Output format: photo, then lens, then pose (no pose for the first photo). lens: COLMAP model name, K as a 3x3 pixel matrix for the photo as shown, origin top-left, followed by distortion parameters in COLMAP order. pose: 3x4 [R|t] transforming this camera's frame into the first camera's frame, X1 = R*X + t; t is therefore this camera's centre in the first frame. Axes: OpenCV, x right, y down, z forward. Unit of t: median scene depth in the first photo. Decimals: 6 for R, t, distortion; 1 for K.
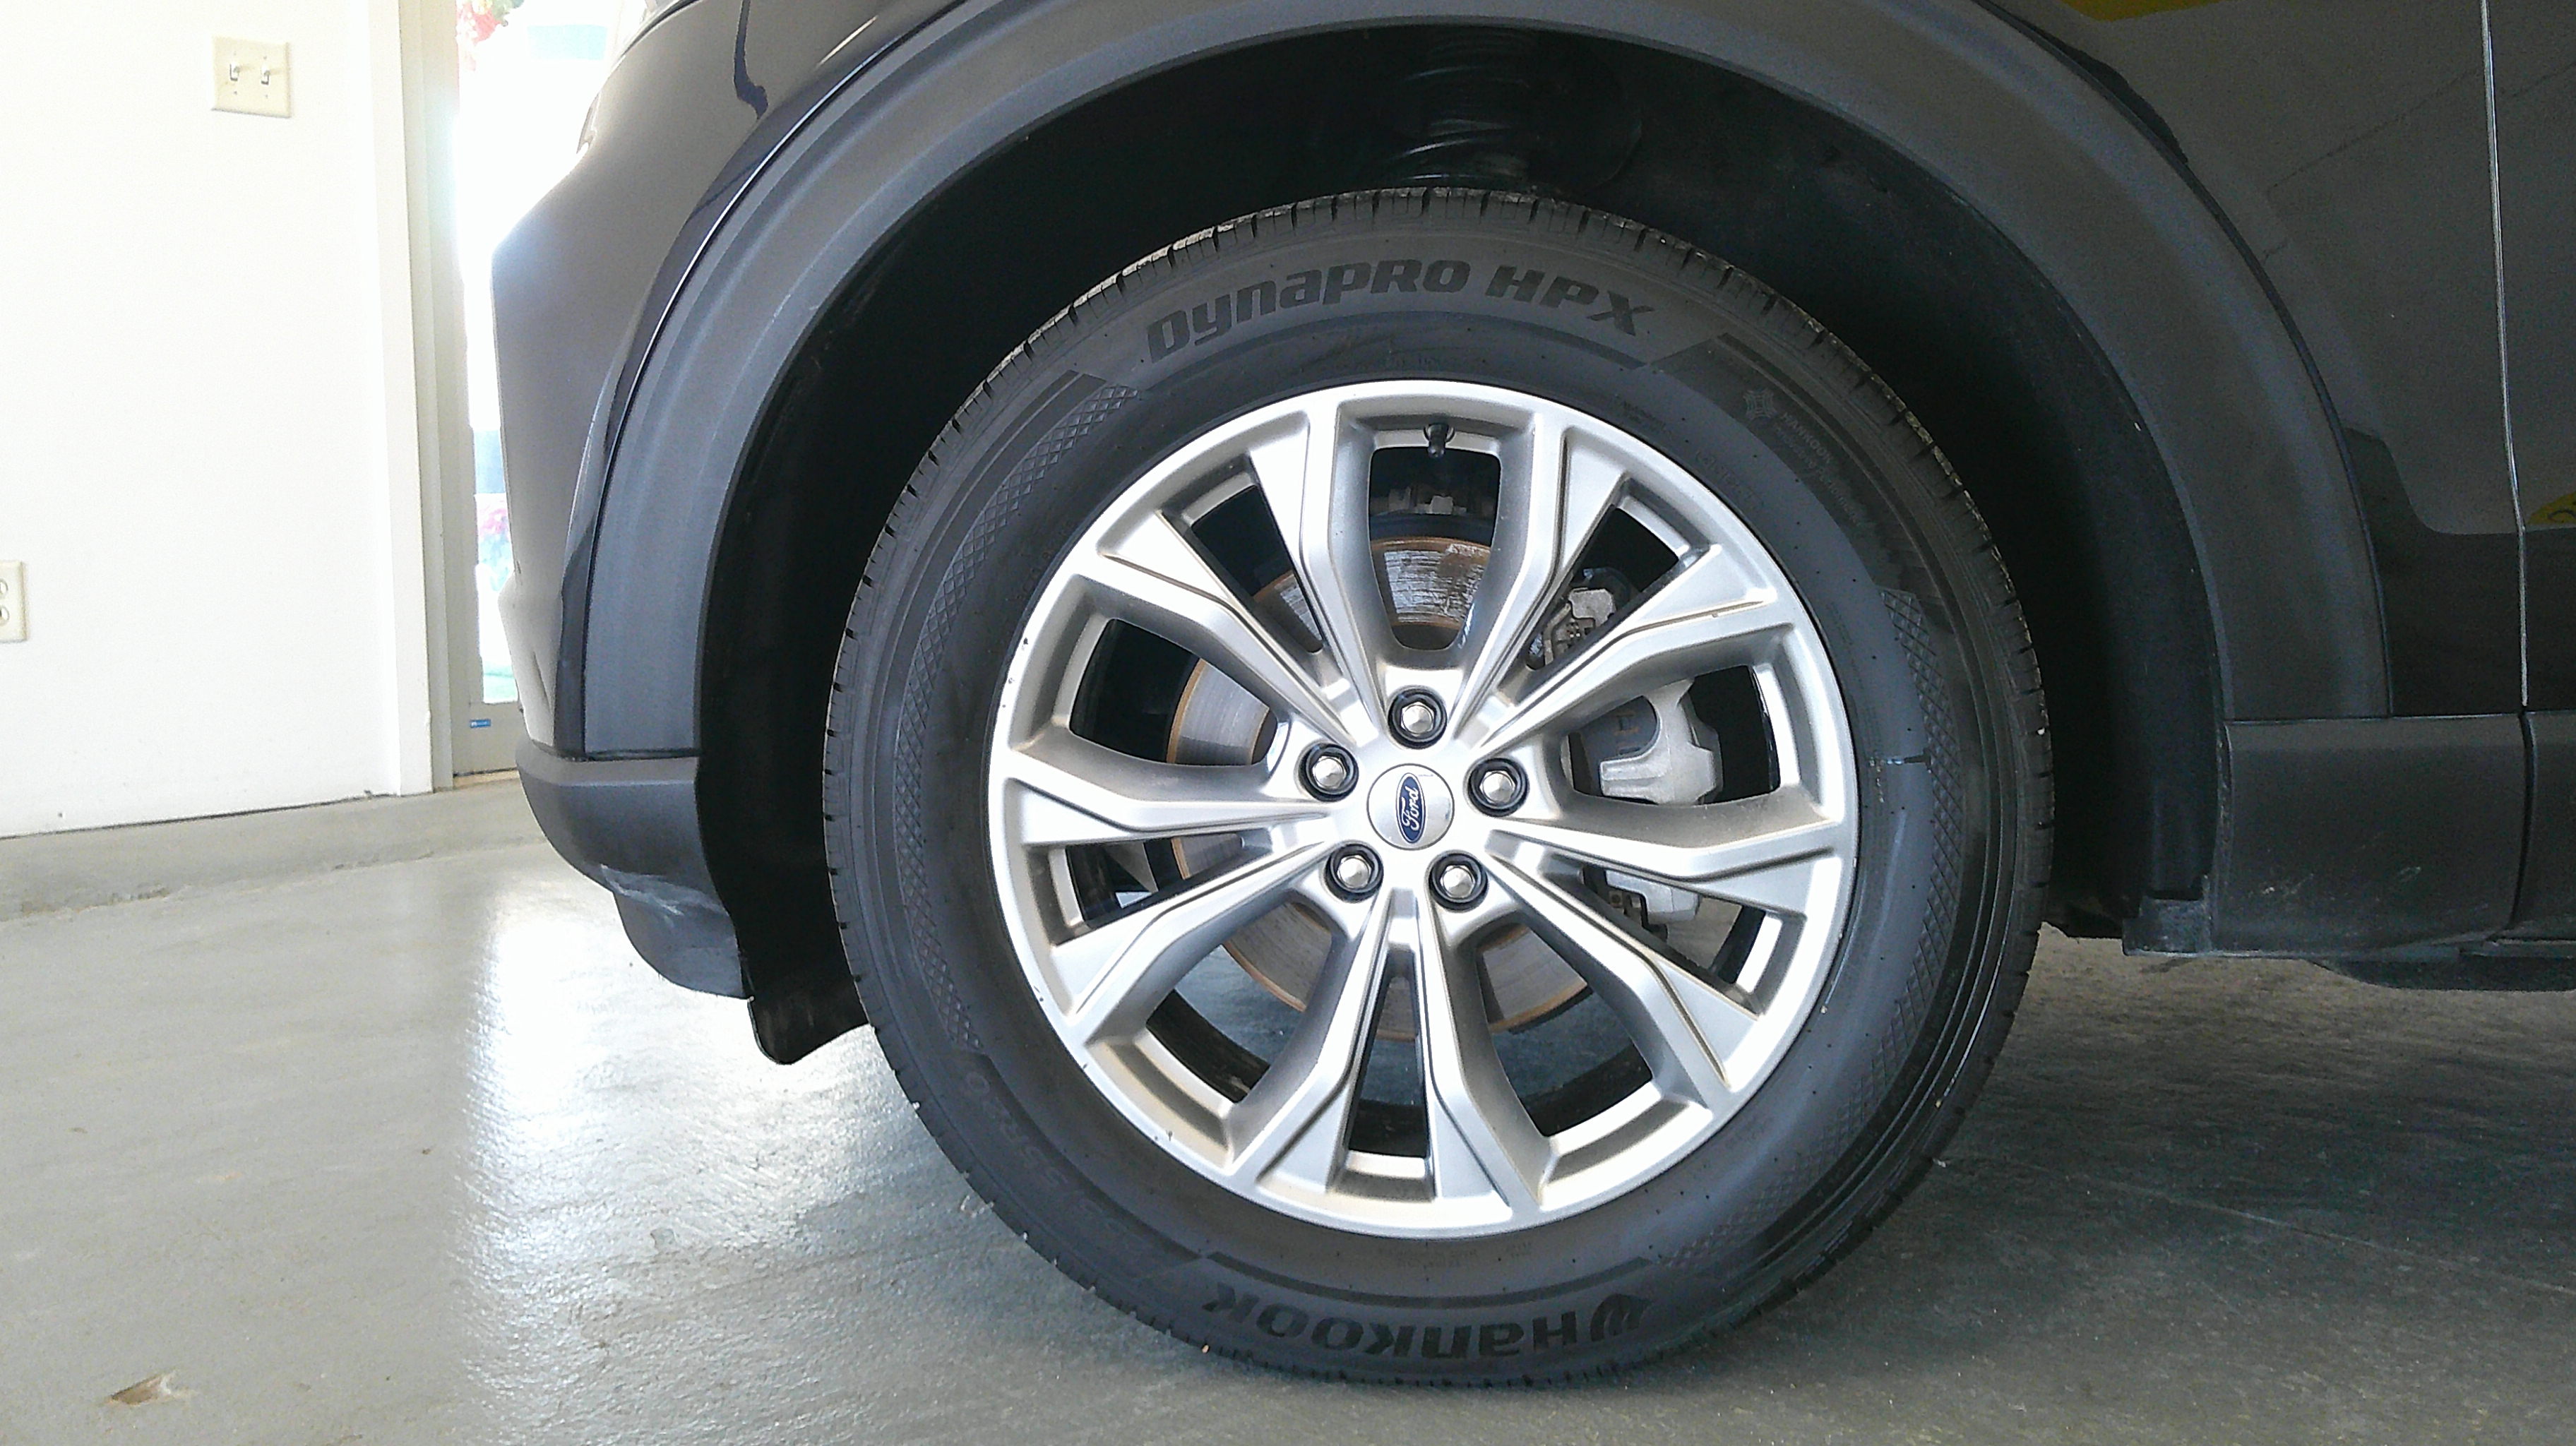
lens RADIAL K [[2168.3, 0, 1287.0], [0, 2168.3, 647.2], [0, 0, 1]] dist [0.110876, -0.200108]
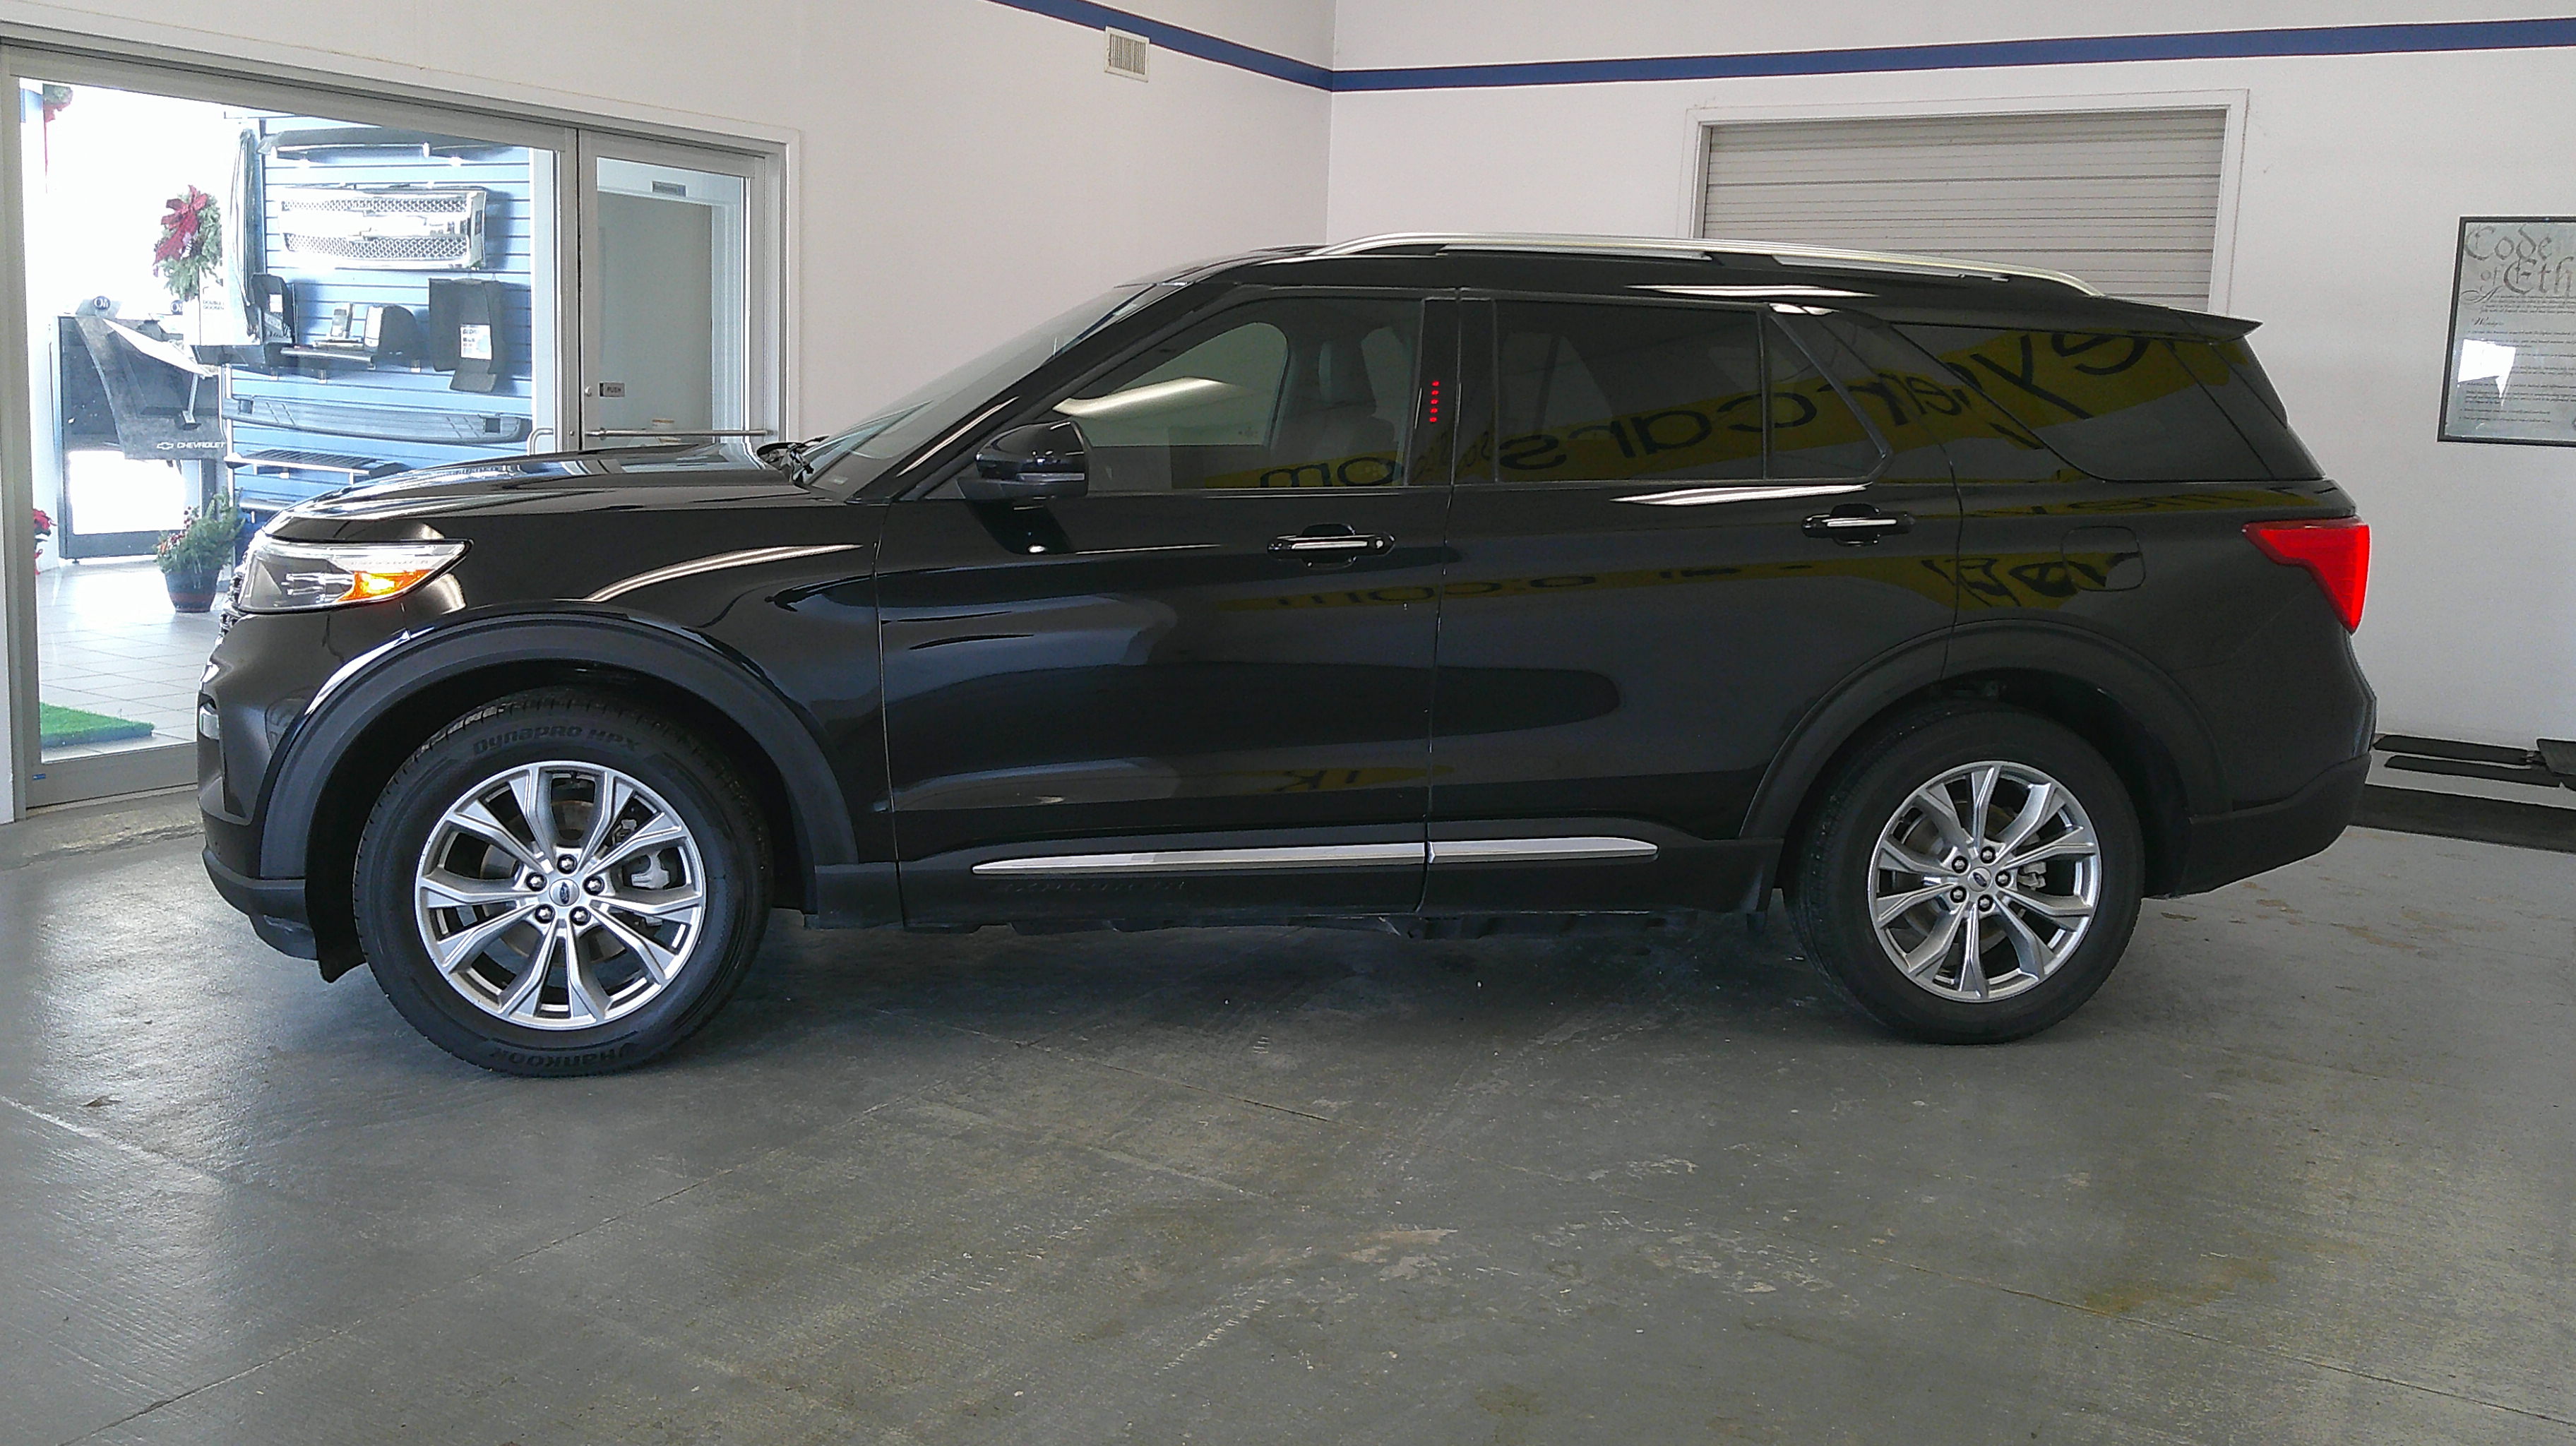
lens RADIAL K [[2206.1, 0, 1280.7], [0, 2206.1, 628.2], [0, 0, 1]] dist [0.121820, -0.216203]
pose [[0.958992, 0.008825, 0.283294, 0.131937], [-0.024492, 0.998357, 0.051809, -0.490980], [-0.282372, -0.056623, 0.957633, -2.302903]]
